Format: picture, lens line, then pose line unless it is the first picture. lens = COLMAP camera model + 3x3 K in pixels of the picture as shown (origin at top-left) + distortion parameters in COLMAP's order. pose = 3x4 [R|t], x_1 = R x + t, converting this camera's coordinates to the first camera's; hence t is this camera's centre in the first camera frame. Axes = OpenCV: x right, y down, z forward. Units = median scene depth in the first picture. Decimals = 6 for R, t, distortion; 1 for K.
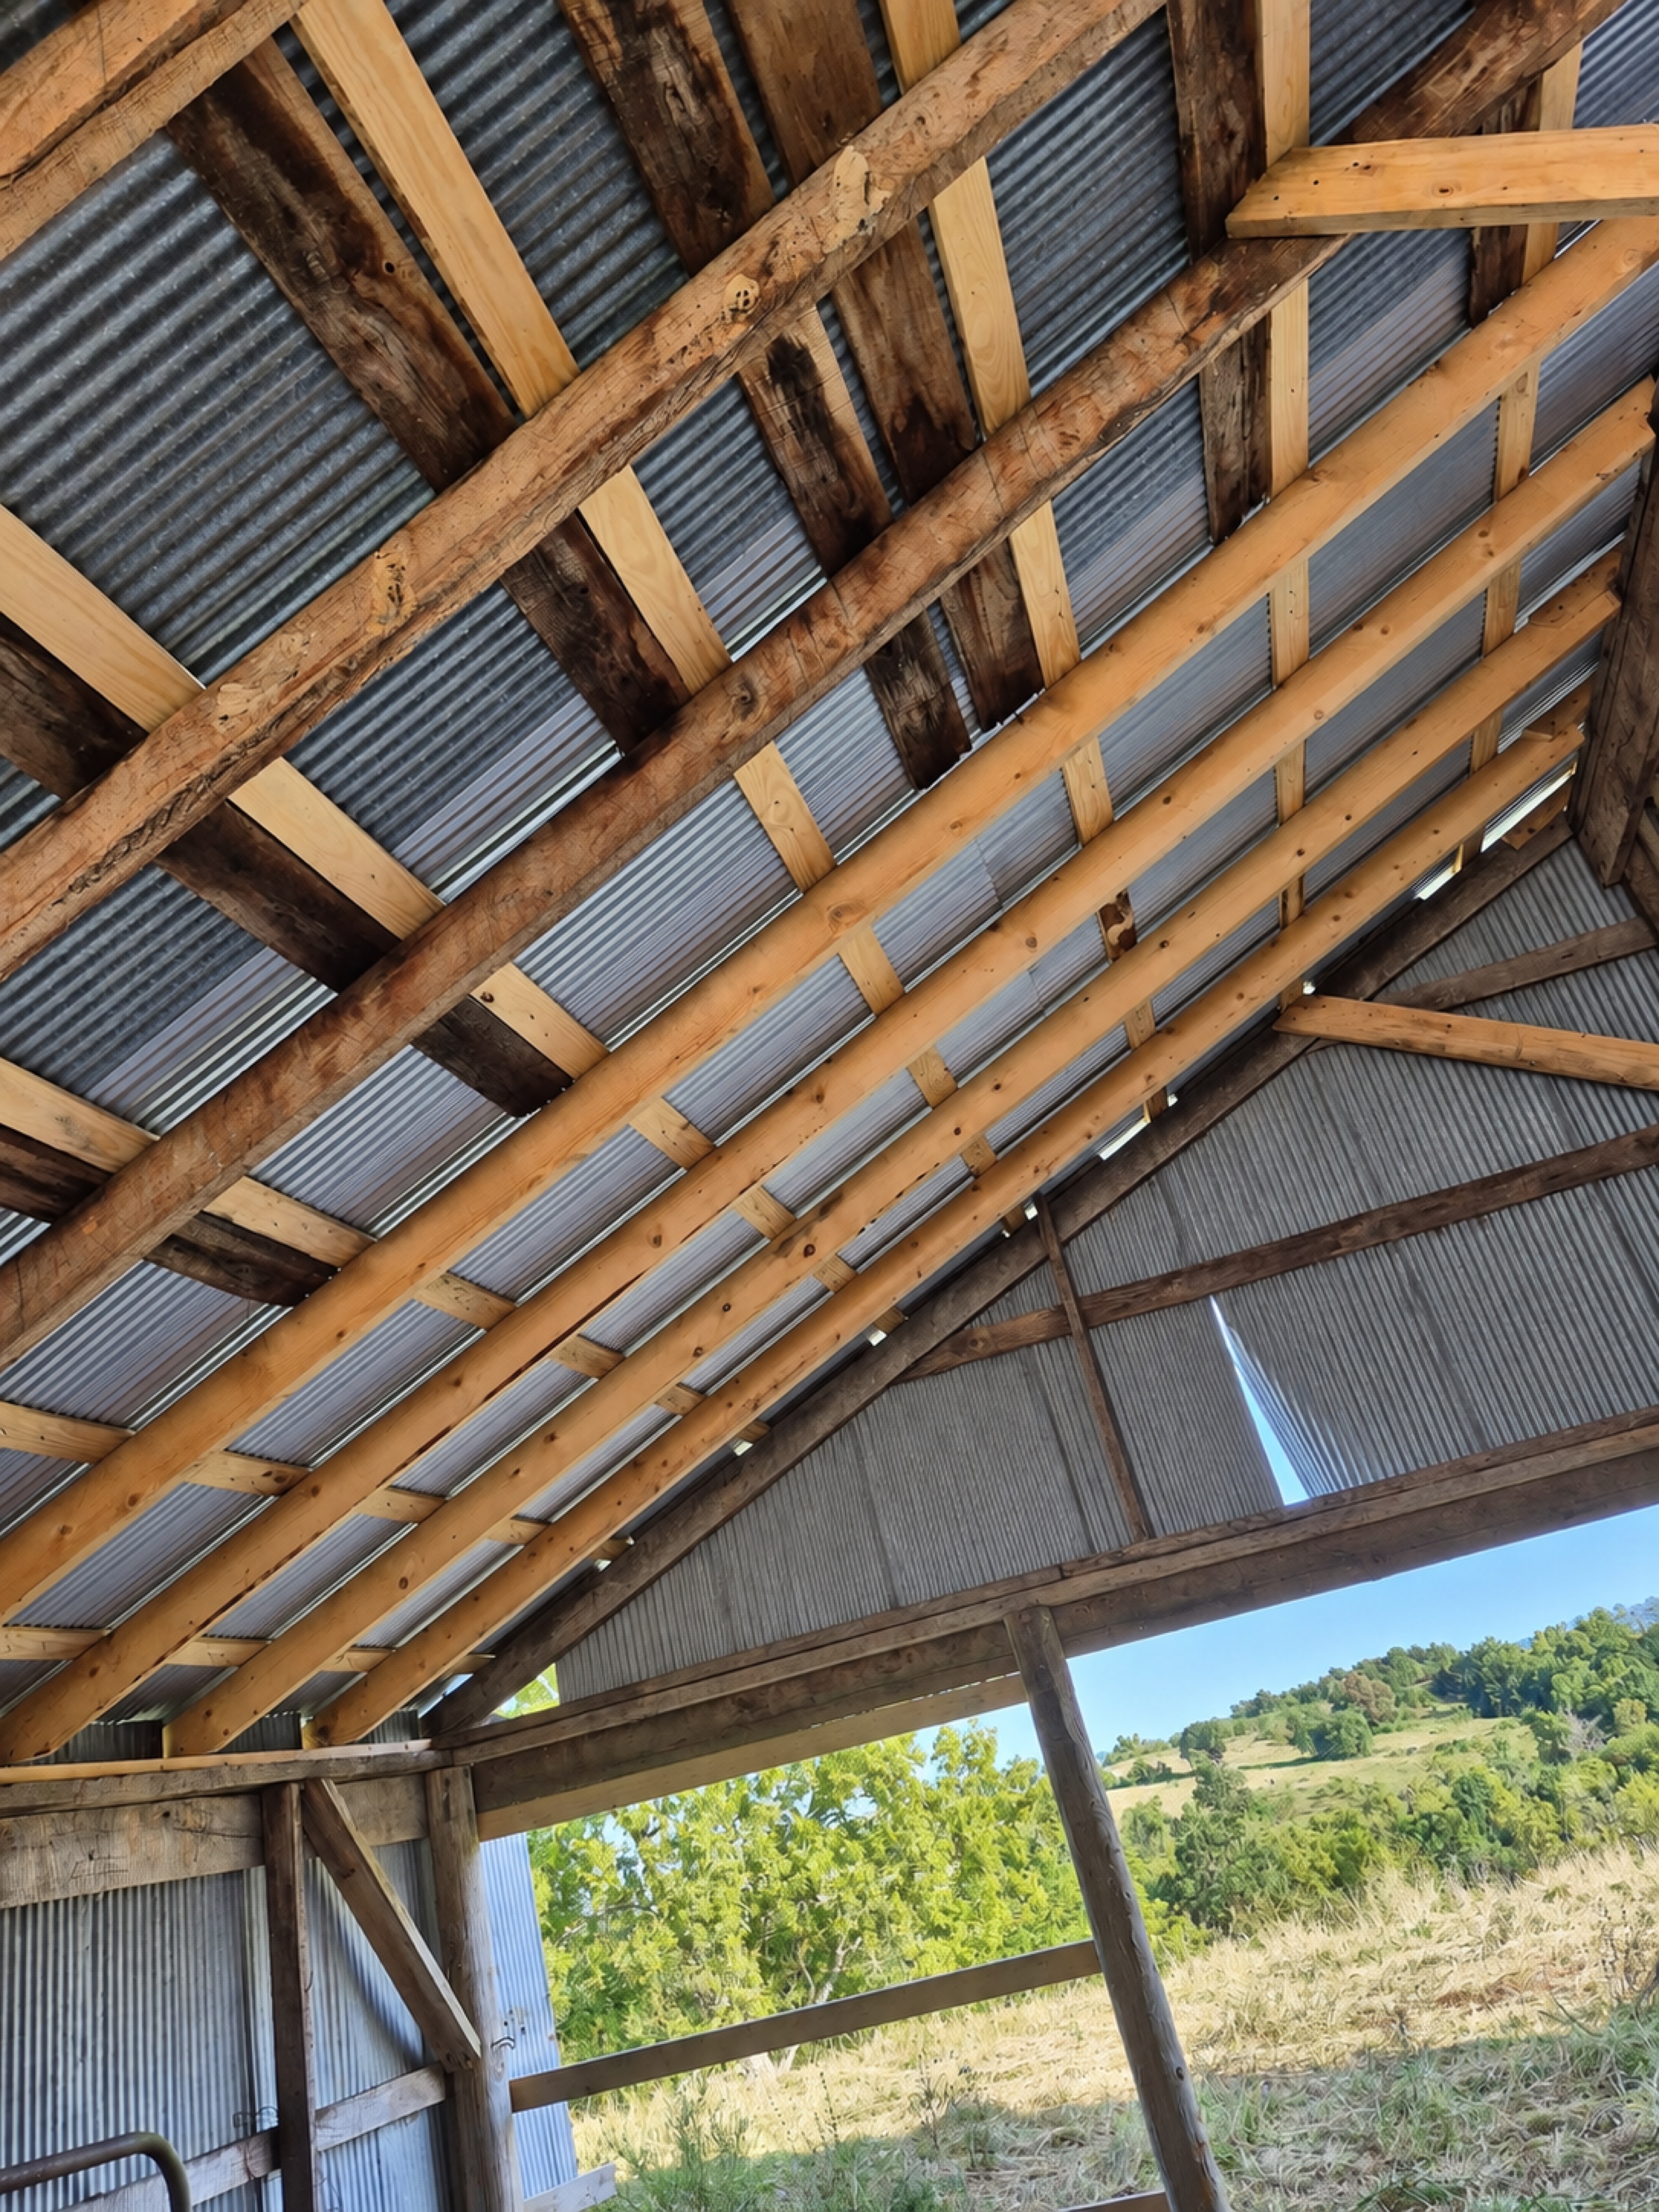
lens RADIAL K [[1533.9, 0, 800.3], [0, 1533.9, 1101.7], [0, 0, 1]] dist [0.046420, -0.053246]
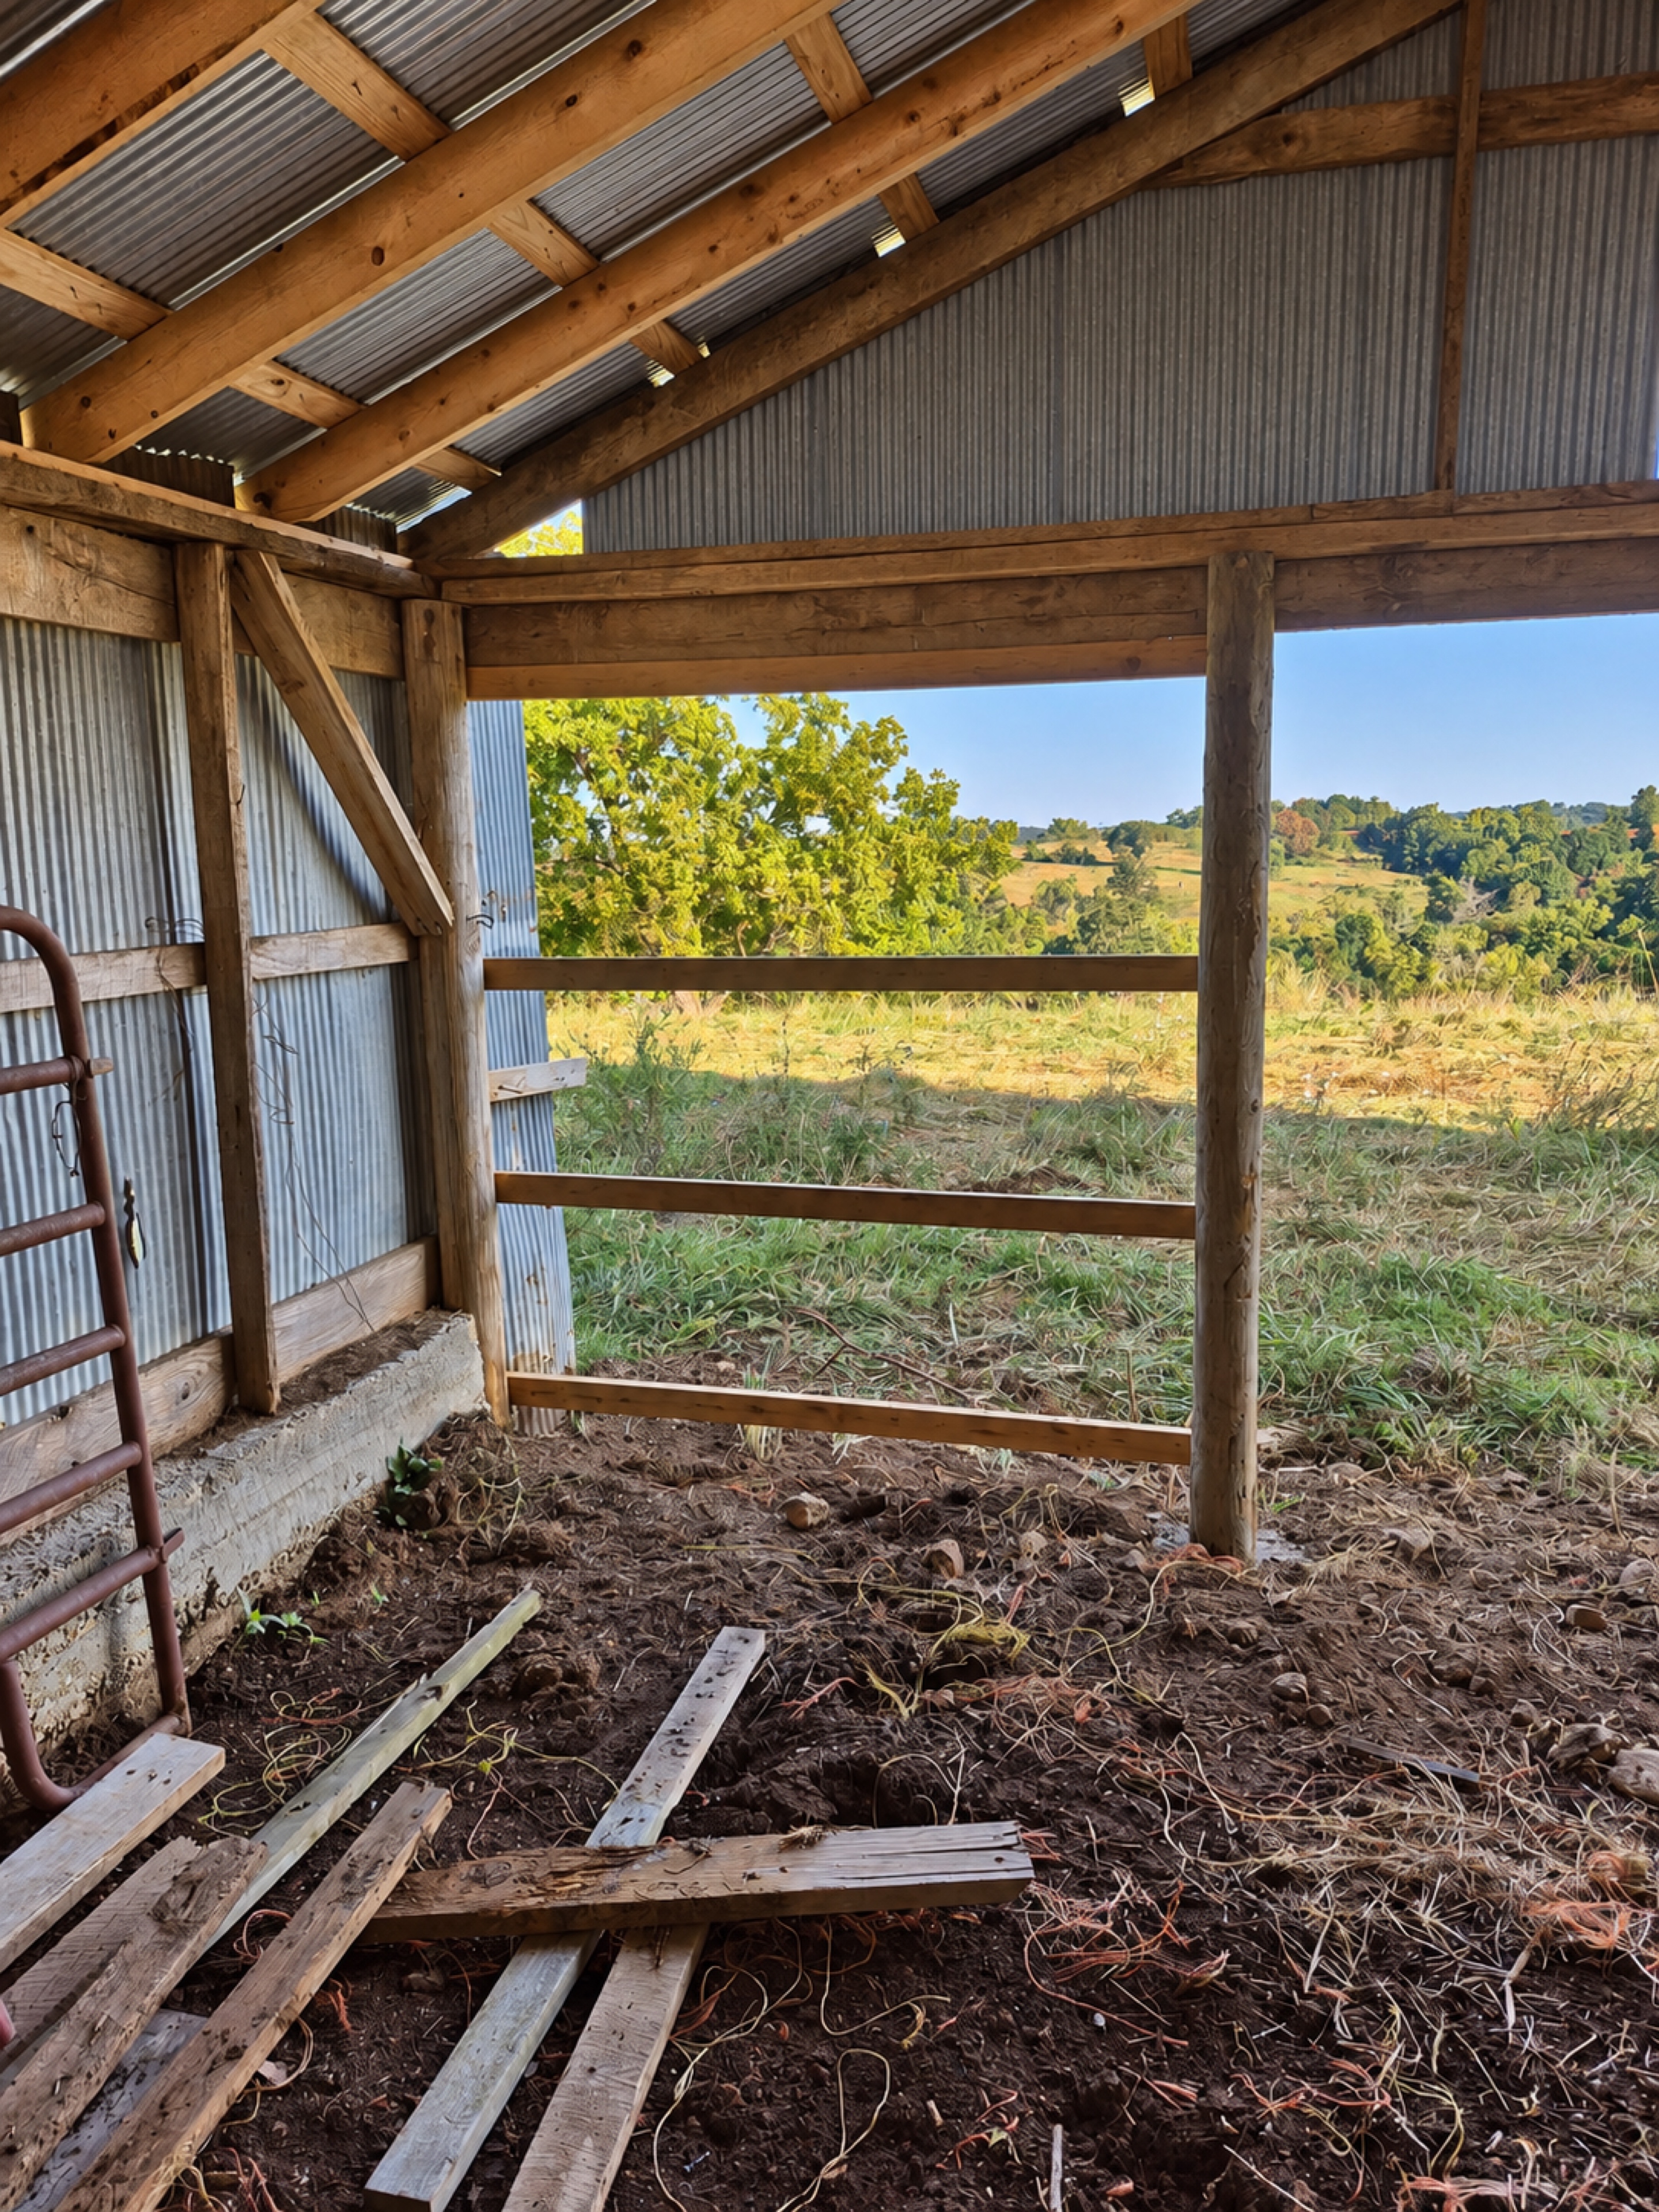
lens RADIAL K [[1525.7, 0, 829.5], [0, 1525.7, 1106.0], [0, 0, 1]] dist [0.129404, -0.191359]
pose [[0.976707, 0.197974, 0.082761, -0.044324], [-0.209648, 0.798243, 0.564673, 0.144657], [0.045727, -0.568870, 0.821155, 0.212554]]
